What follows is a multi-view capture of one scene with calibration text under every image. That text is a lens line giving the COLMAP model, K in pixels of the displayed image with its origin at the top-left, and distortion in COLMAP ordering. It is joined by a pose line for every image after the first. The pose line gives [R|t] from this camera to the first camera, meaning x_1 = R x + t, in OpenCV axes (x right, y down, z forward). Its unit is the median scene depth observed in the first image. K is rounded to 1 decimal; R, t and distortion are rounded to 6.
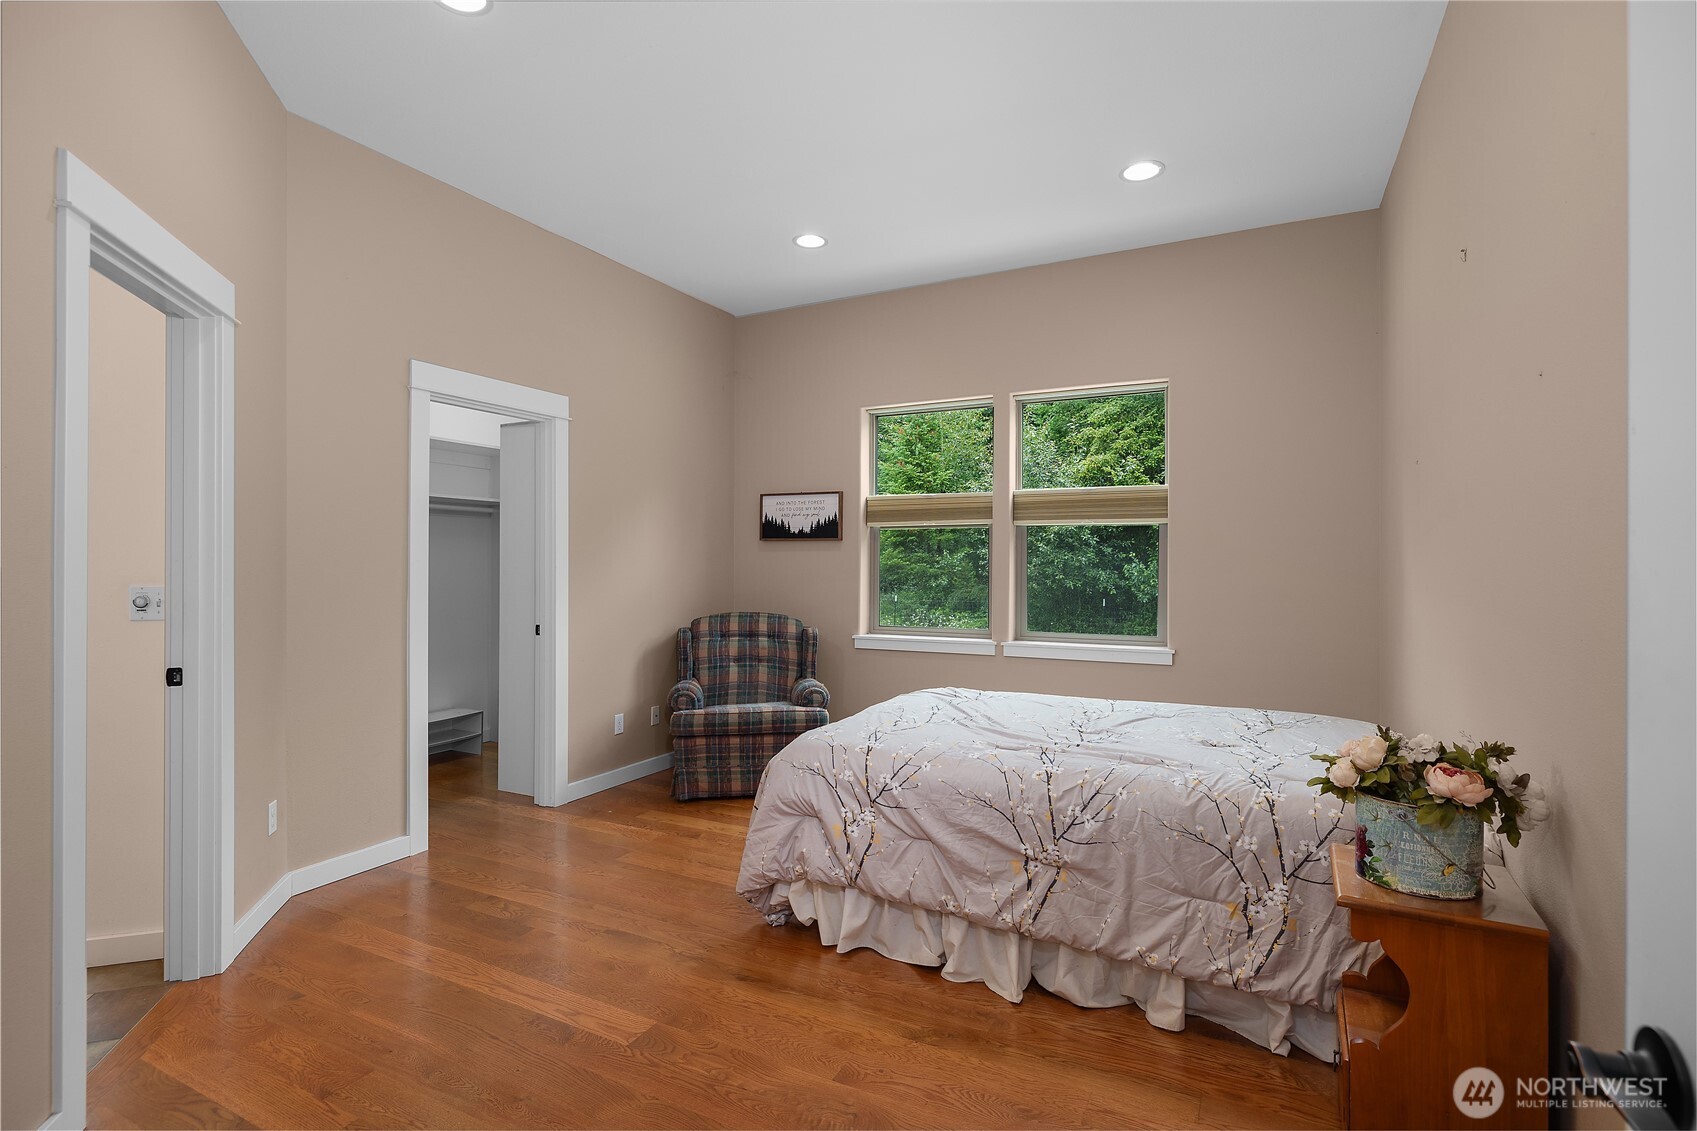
lens RADIAL K [[812.3, 0, 847.4], [0, 812.3, 567.8], [0, 0, 1]] dist [0.014799, -0.000174]
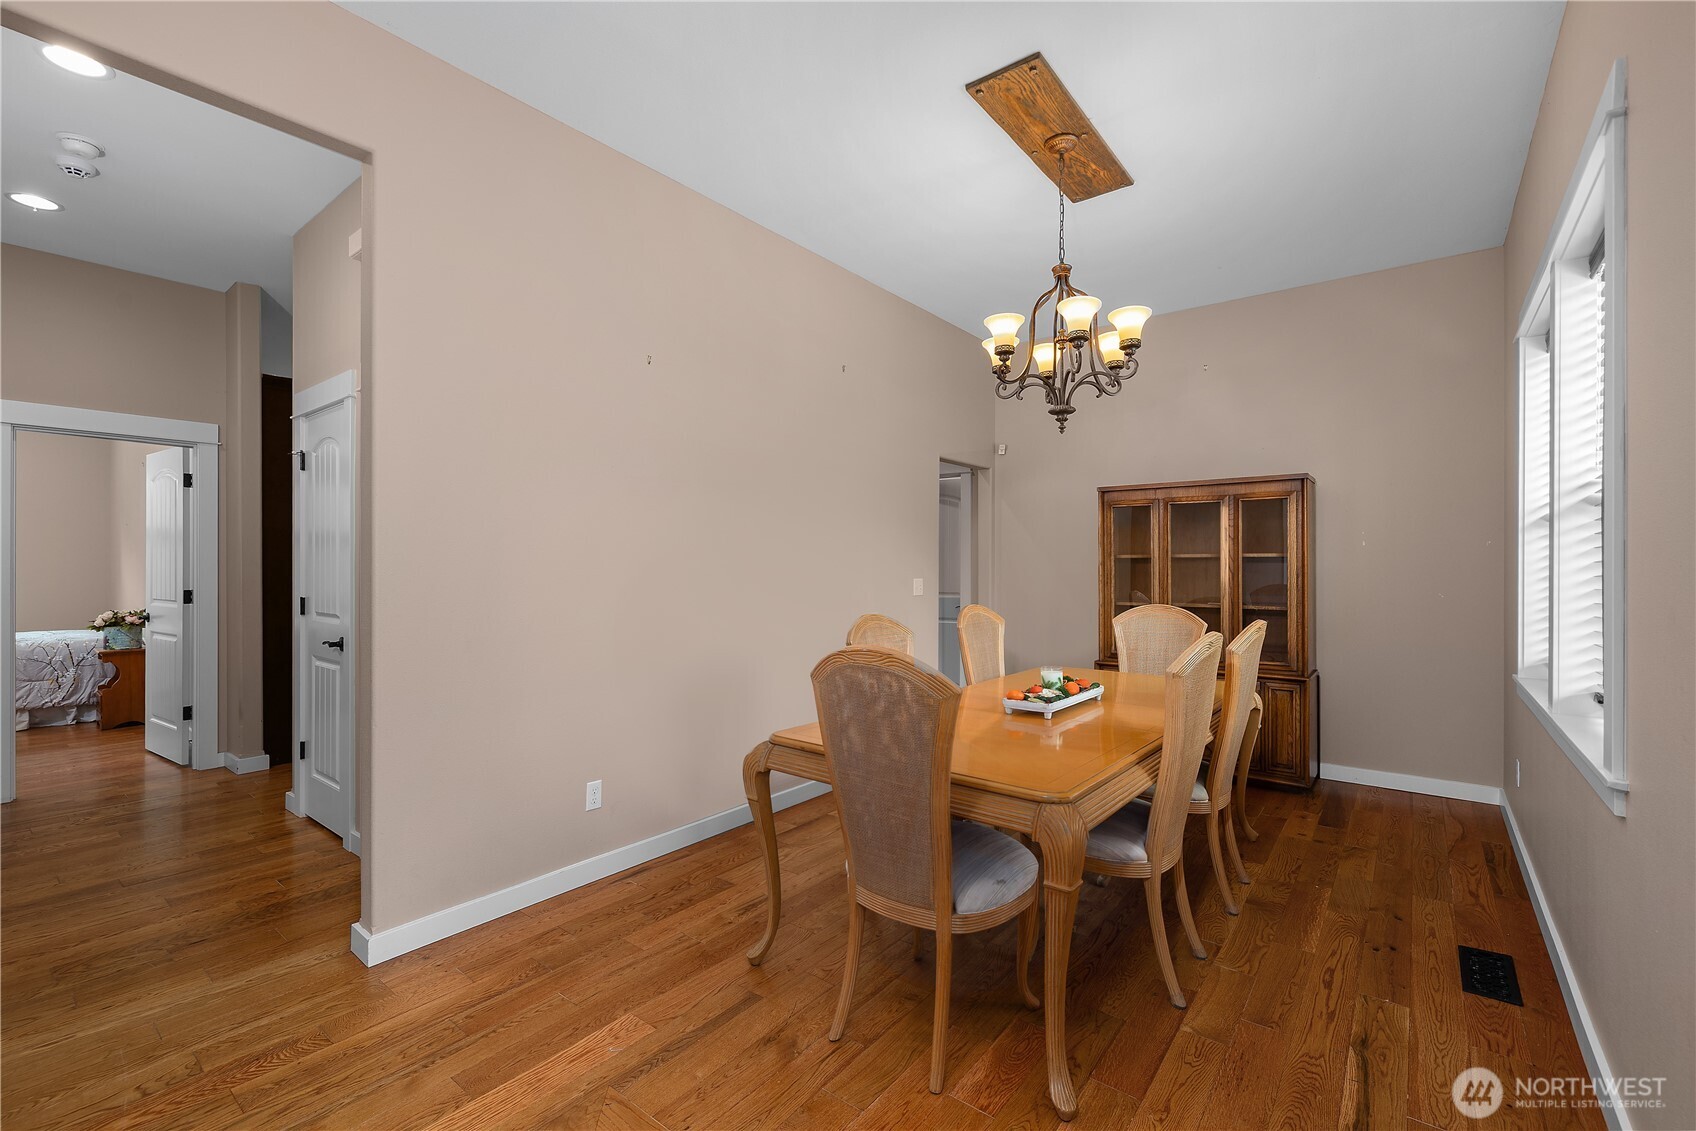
lens RADIAL K [[727.8, 0, 847.1], [0, 727.8, 568.6], [0, 0, 1]] dist [-0.001854, 0.000351]
pose [[0.190772, -0.003809, 0.981627, -1.588469], [0.003517, 0.999989, 0.003197, 0.015443], [-0.981628, 0.002843, 0.190783, -2.370823]]
